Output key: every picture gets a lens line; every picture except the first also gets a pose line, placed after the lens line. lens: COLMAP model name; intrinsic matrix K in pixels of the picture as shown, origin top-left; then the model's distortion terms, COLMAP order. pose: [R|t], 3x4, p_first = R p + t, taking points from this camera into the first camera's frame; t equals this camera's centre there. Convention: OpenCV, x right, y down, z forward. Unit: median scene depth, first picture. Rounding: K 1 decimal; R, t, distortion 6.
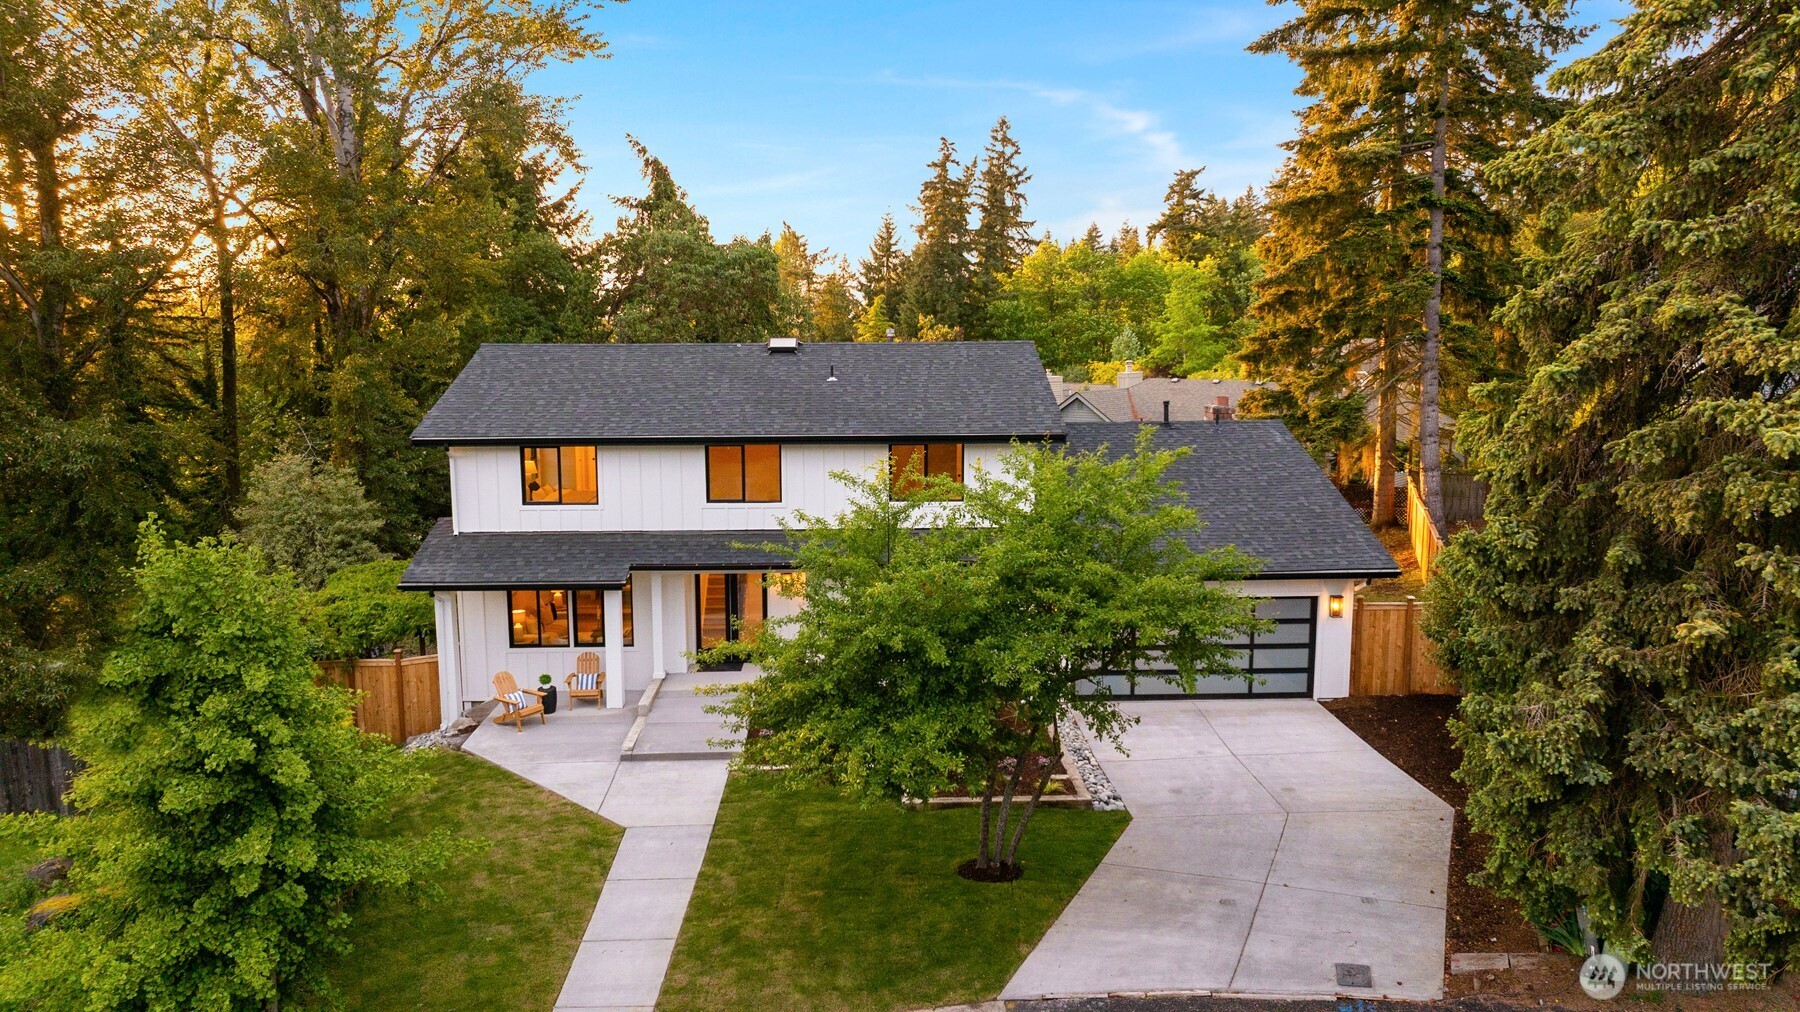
lens RADIAL K [[1271.5, 0, 900.0], [0, 1271.5, 506.0], [0, 0, 1]] dist [-0.006625, -0.000851]
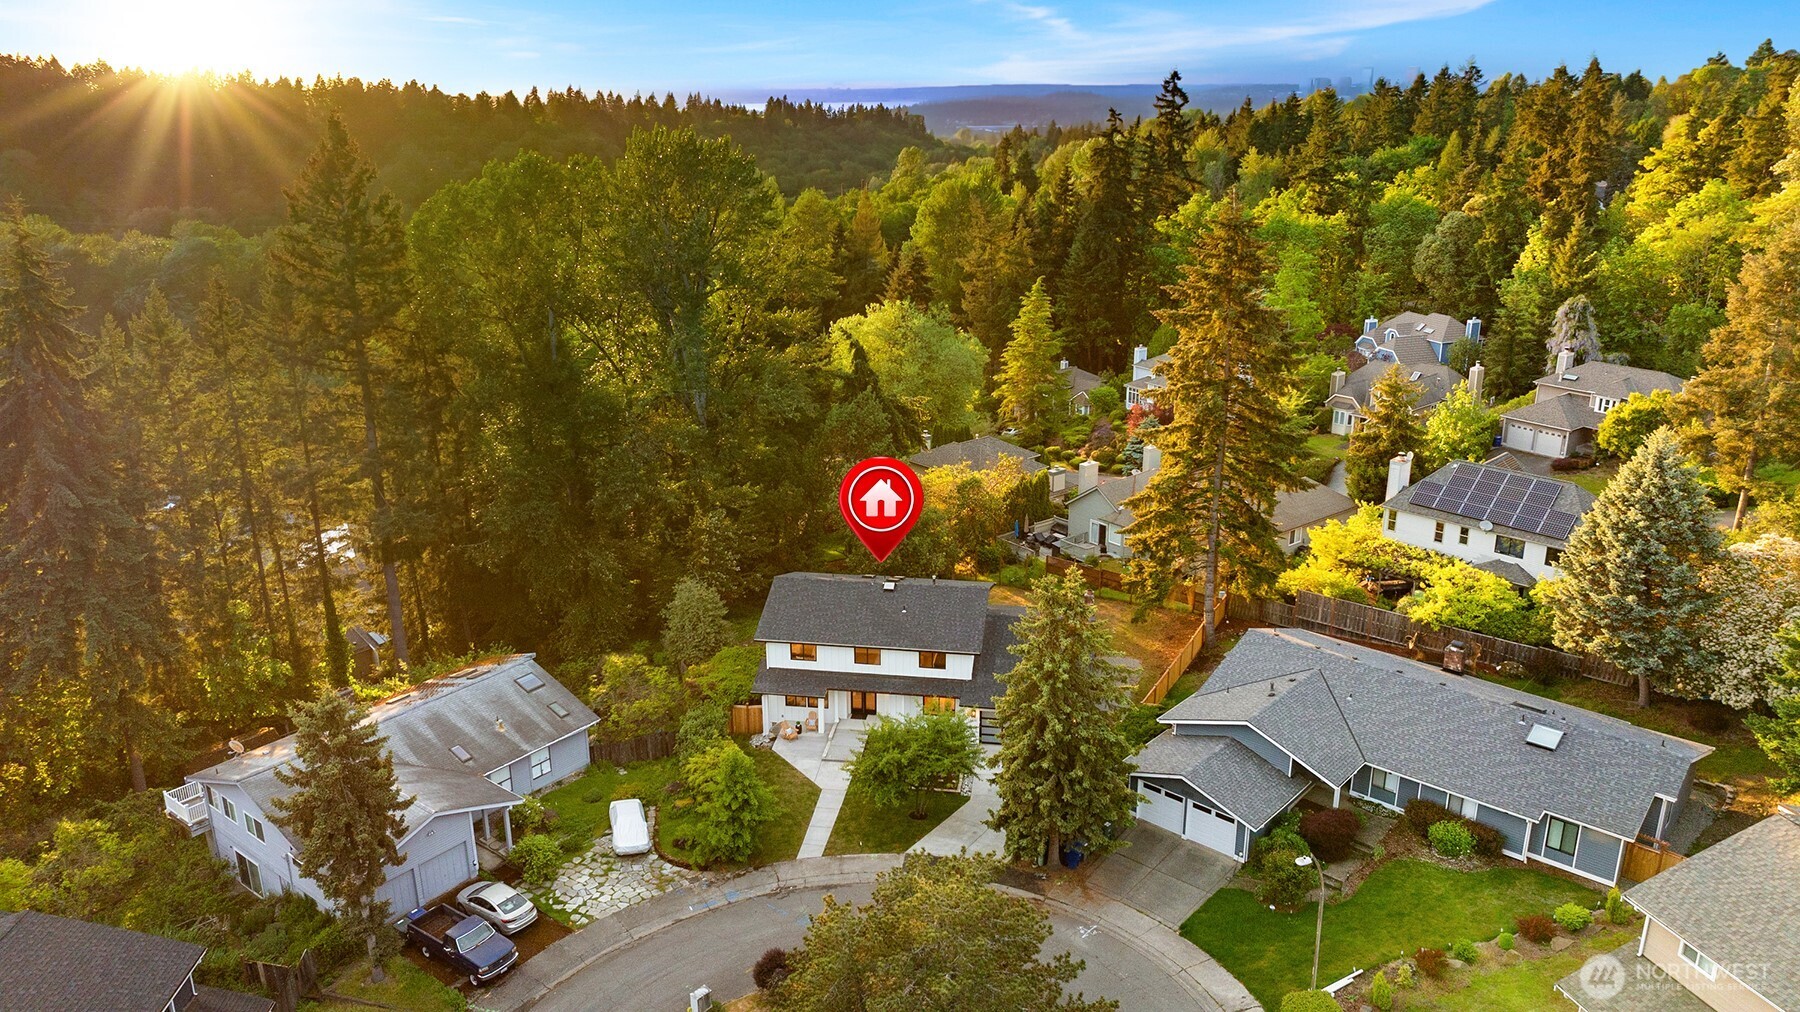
lens RADIAL K [[1271.5, 0, 900.0], [0, 1271.5, 506.0], [0, 0, 1]] dist [-0.006625, -0.000851]
pose [[0.983301, 0.054127, -0.173751, 0.434166], [-0.022378, 0.983463, 0.179721, -0.890059], [0.180605, -0.172832, 0.968252, -1.712002]]
